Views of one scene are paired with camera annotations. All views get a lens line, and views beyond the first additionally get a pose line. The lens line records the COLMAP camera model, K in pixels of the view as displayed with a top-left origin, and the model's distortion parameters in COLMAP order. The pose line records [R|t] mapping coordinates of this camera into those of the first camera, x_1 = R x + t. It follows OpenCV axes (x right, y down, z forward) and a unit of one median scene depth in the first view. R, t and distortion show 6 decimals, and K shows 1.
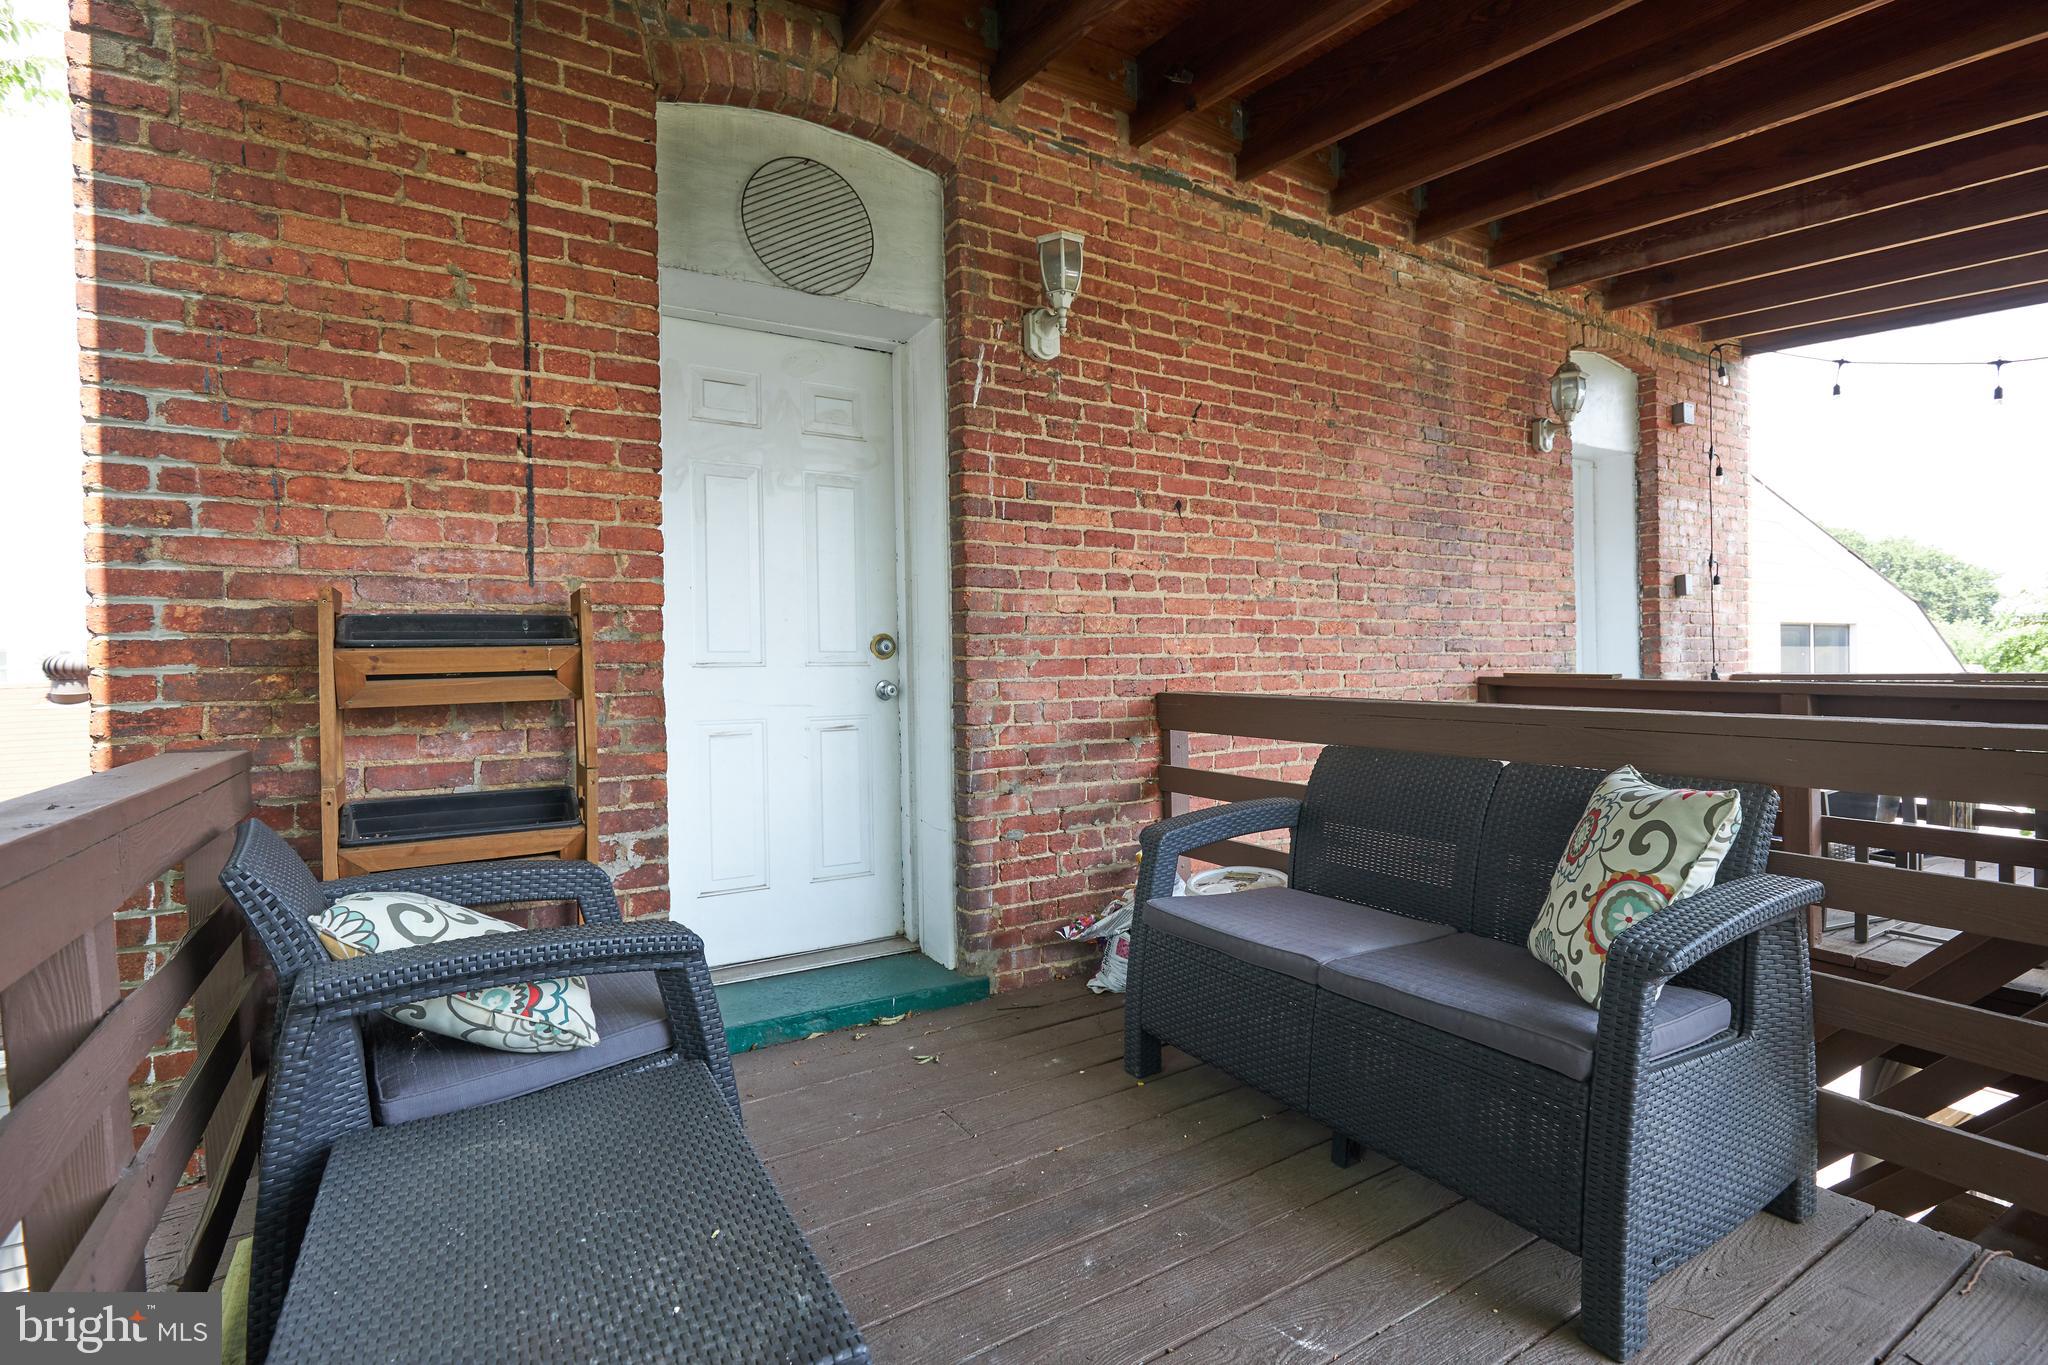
lens RADIAL K [[966.5, 0, 1029.4], [0, 966.5, 683.6], [0, 0, 1]] dist [-0.003751, 0.001578]
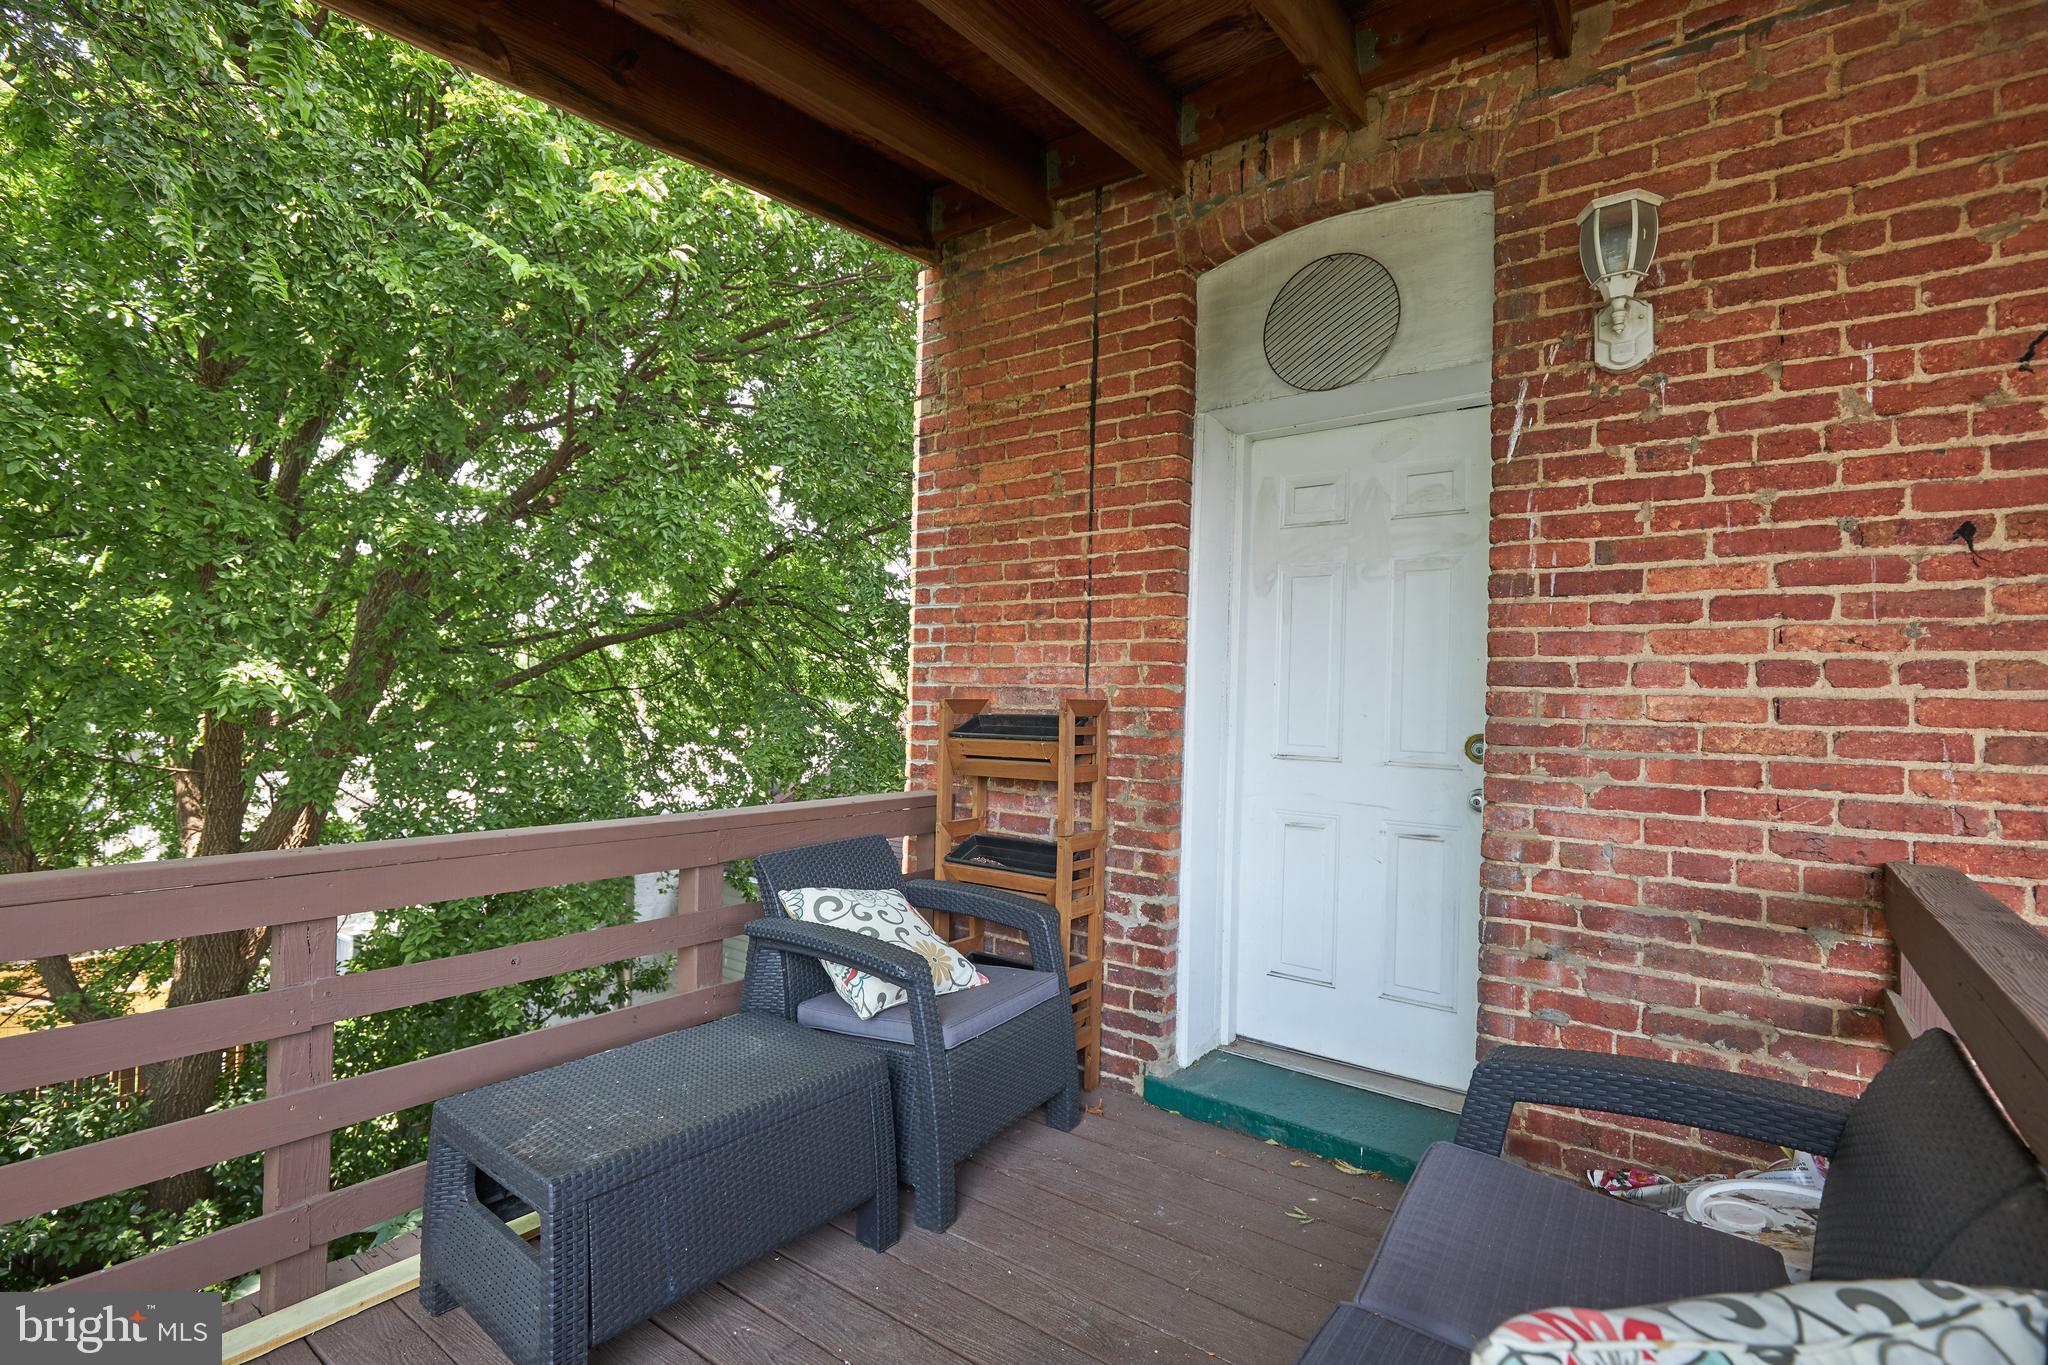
lens RADIAL K [[966.5, 0, 1024.6], [0, 966.5, 681.5], [0, 0, 1]] dist [-0.003751, 0.001578]
pose [[0.358875, 0.009108, -0.933341, 0.537862], [-0.044691, 0.998973, -0.007436, -0.079137], [0.932315, 0.044380, 0.358914, 0.342508]]
